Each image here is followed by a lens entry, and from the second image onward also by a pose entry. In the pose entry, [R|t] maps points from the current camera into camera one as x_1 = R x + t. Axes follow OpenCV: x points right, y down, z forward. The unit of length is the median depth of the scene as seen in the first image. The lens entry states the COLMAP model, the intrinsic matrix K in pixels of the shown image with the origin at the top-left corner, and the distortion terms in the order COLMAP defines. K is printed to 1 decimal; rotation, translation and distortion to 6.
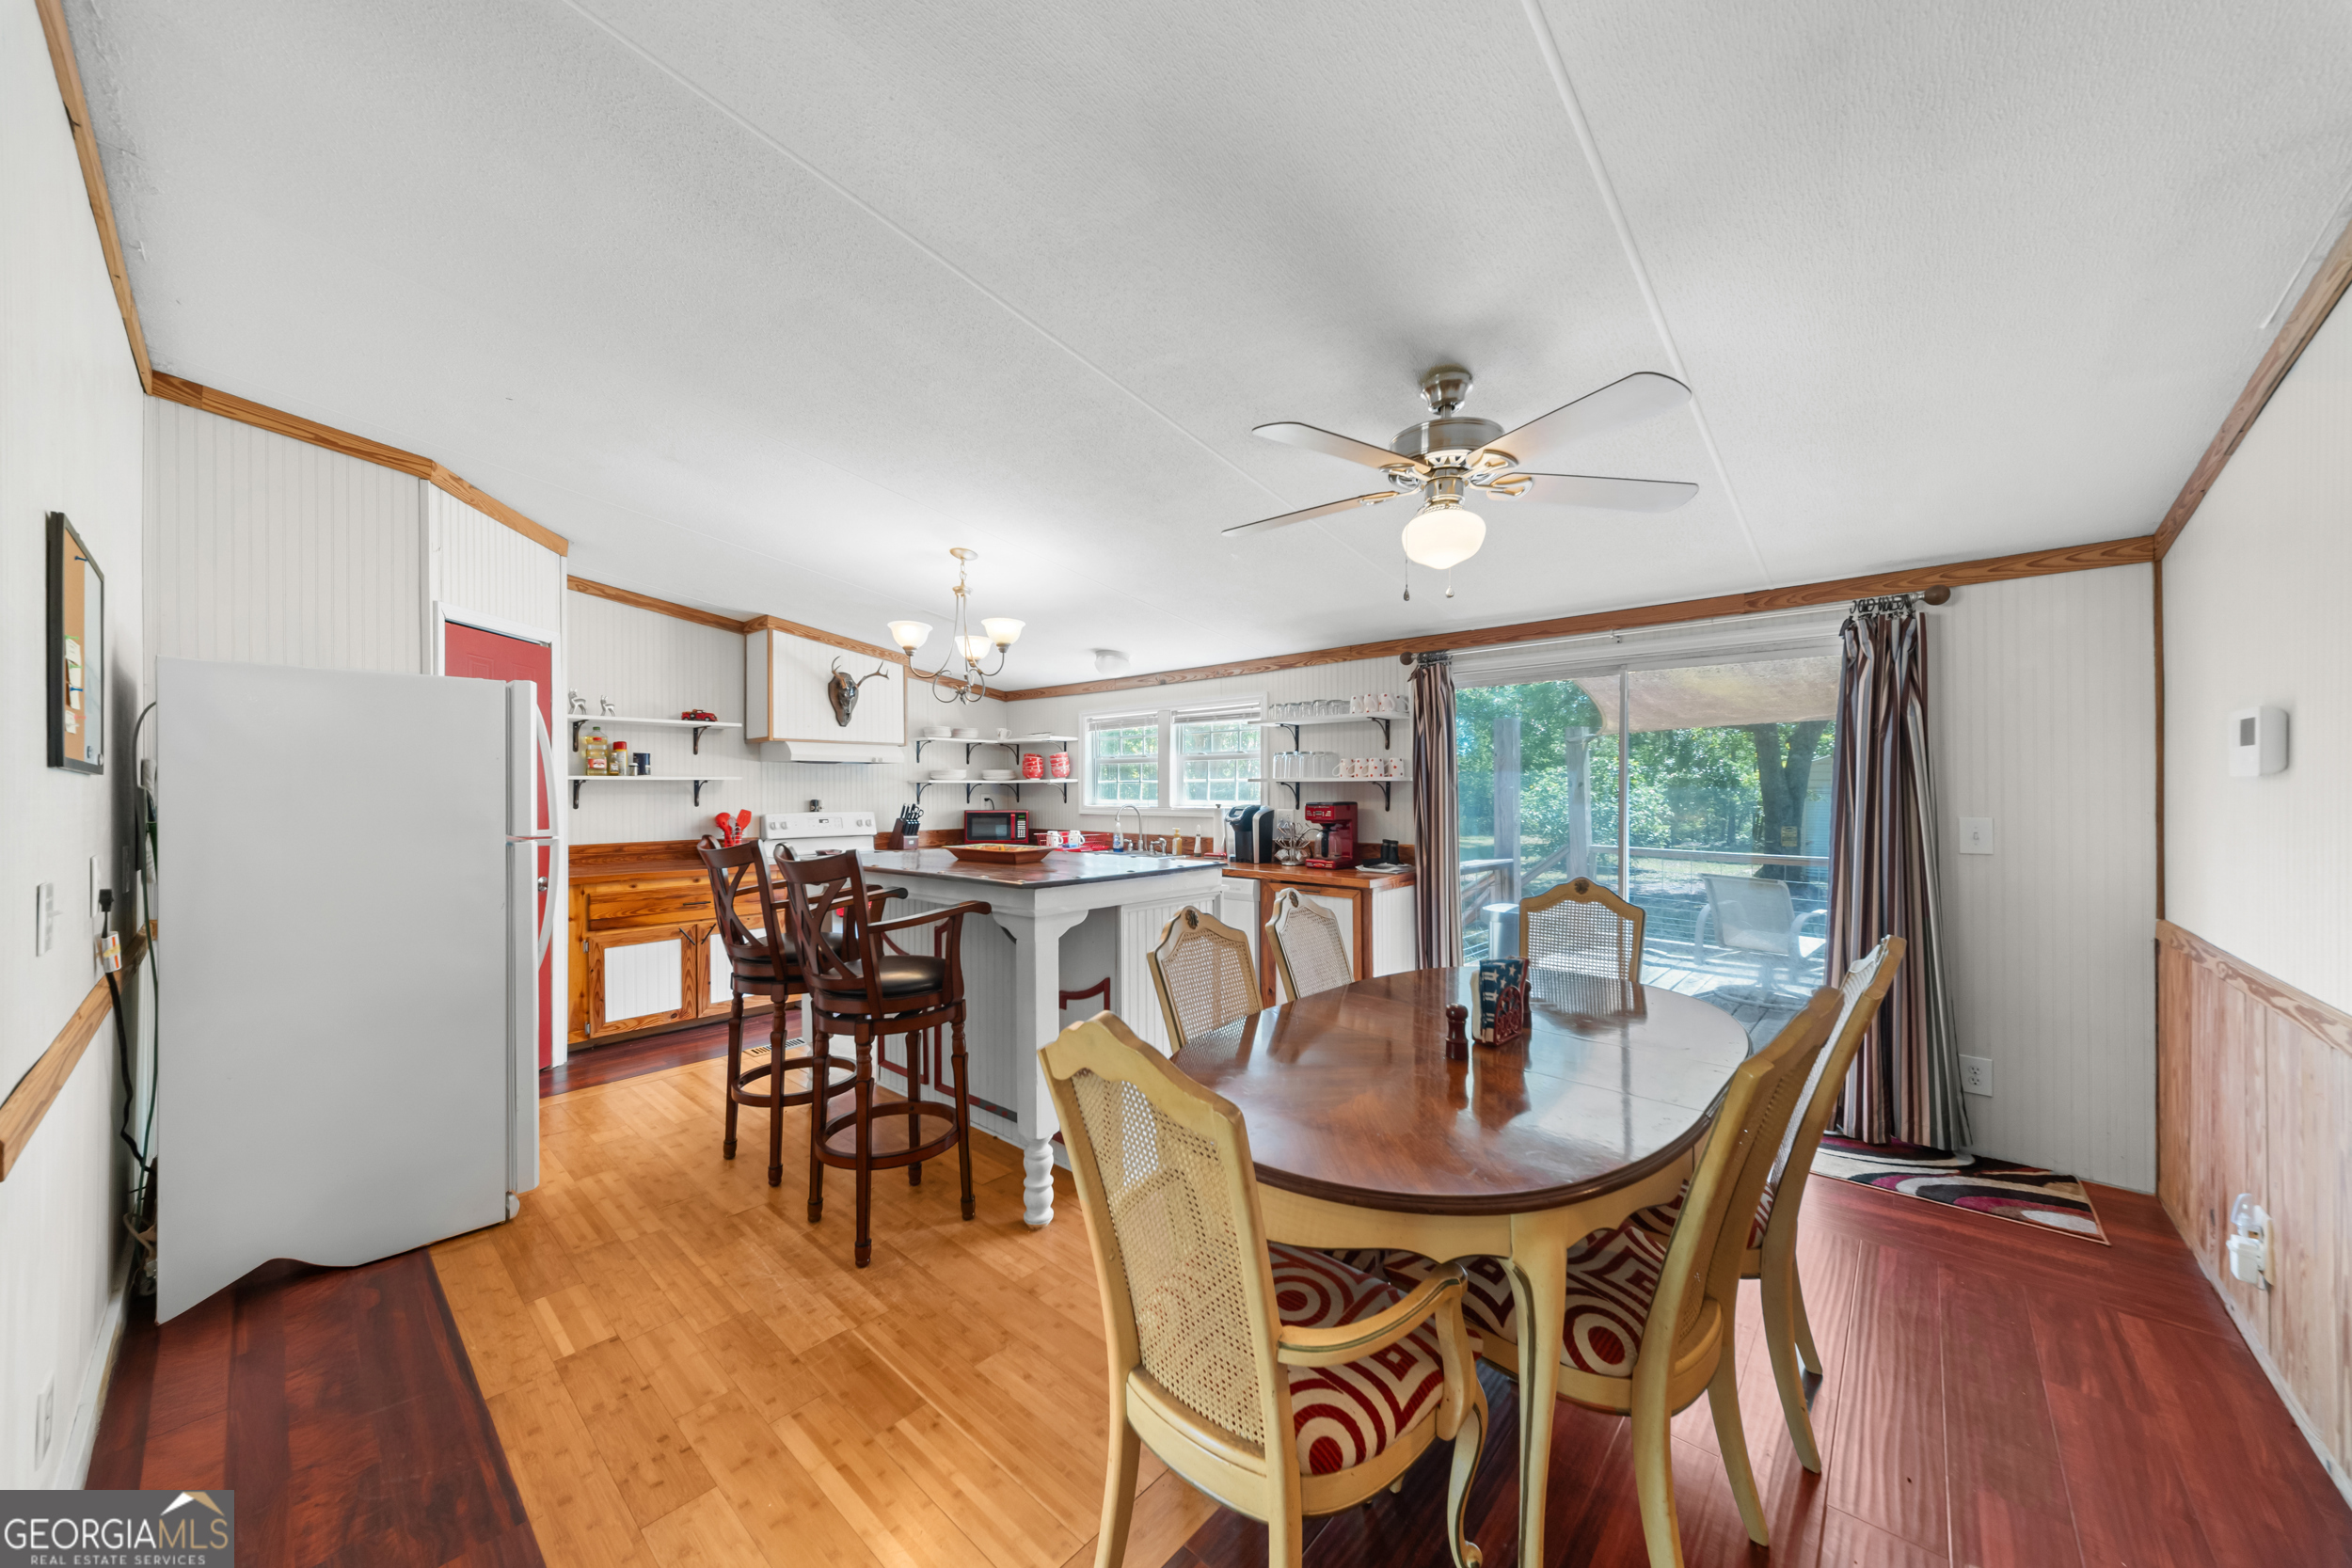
lens RADIAL K [[821.3, 0, 1186.3], [0, 821.3, 785.5], [0, 0, 1]] dist [-0.000028, -0.000019]
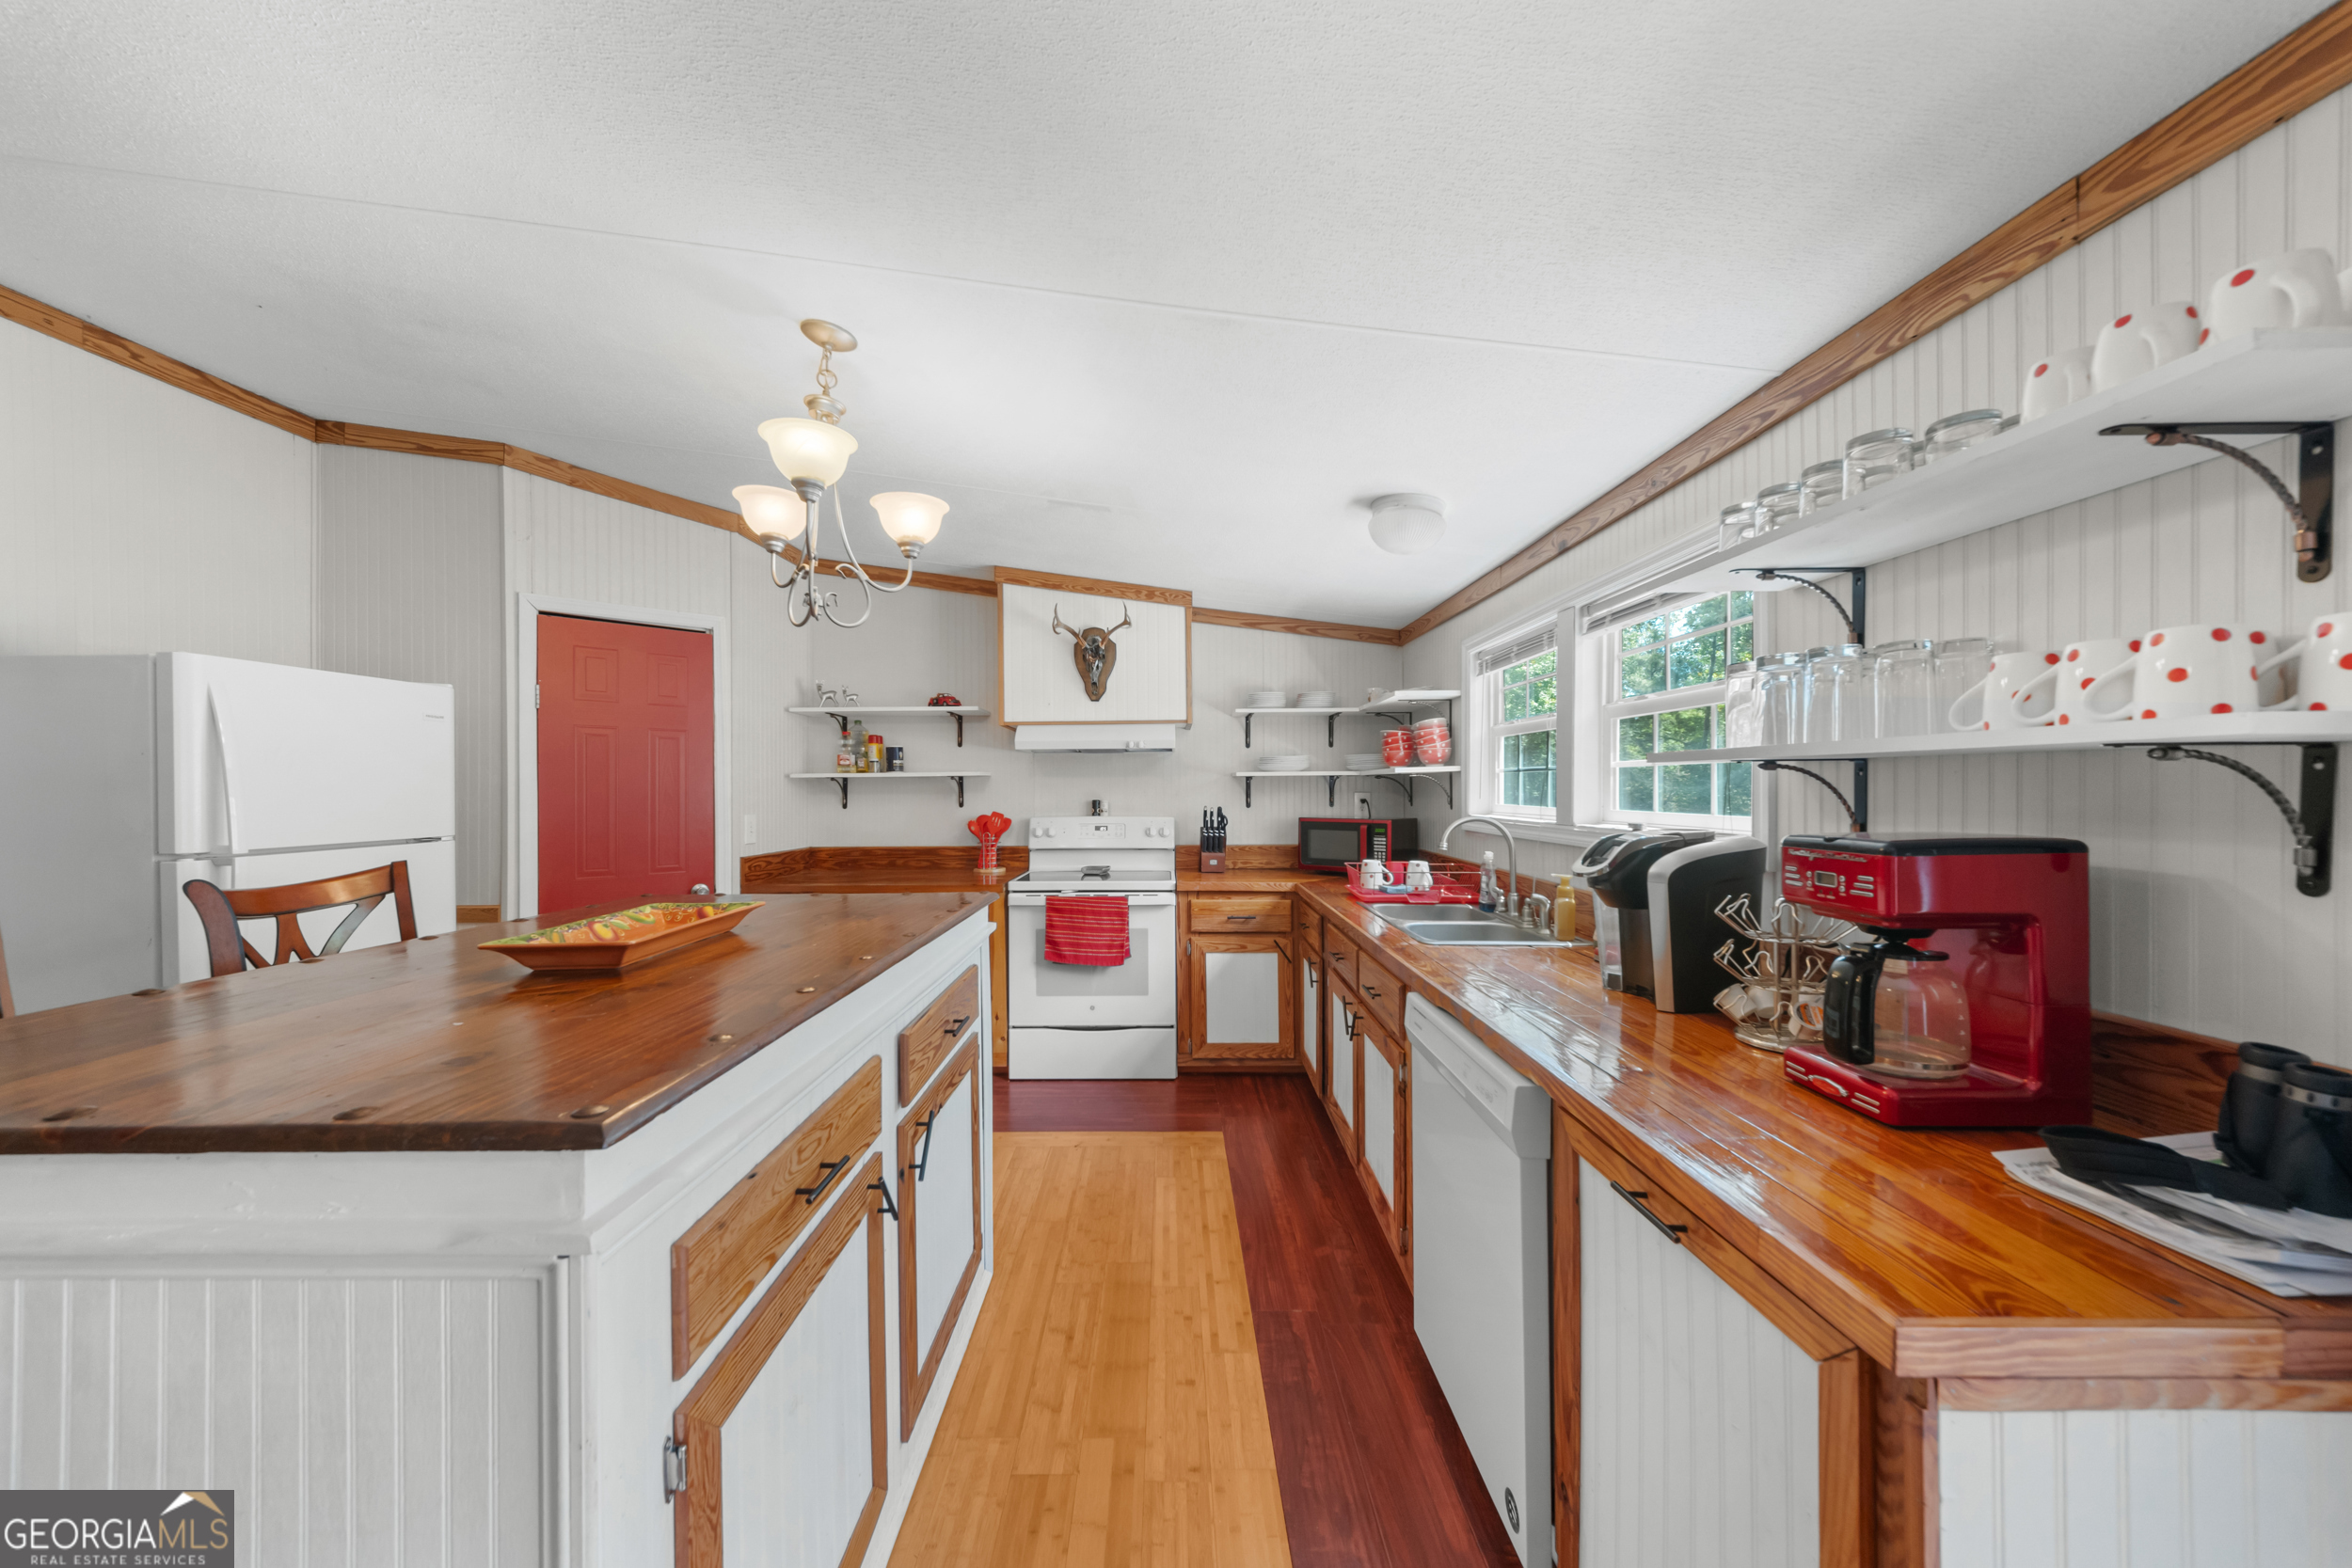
lens RADIAL K [[821.3, 0, 1186.3], [0, 821.3, 785.5], [0, 0, 1]] dist [-0.000028, -0.000019]
pose [[0.654762, -0.004331, -0.755823, 0.195905], [0.009654, 0.999950, 0.002633, 0.002736], [0.755774, -0.009021, 0.654771, 0.610495]]
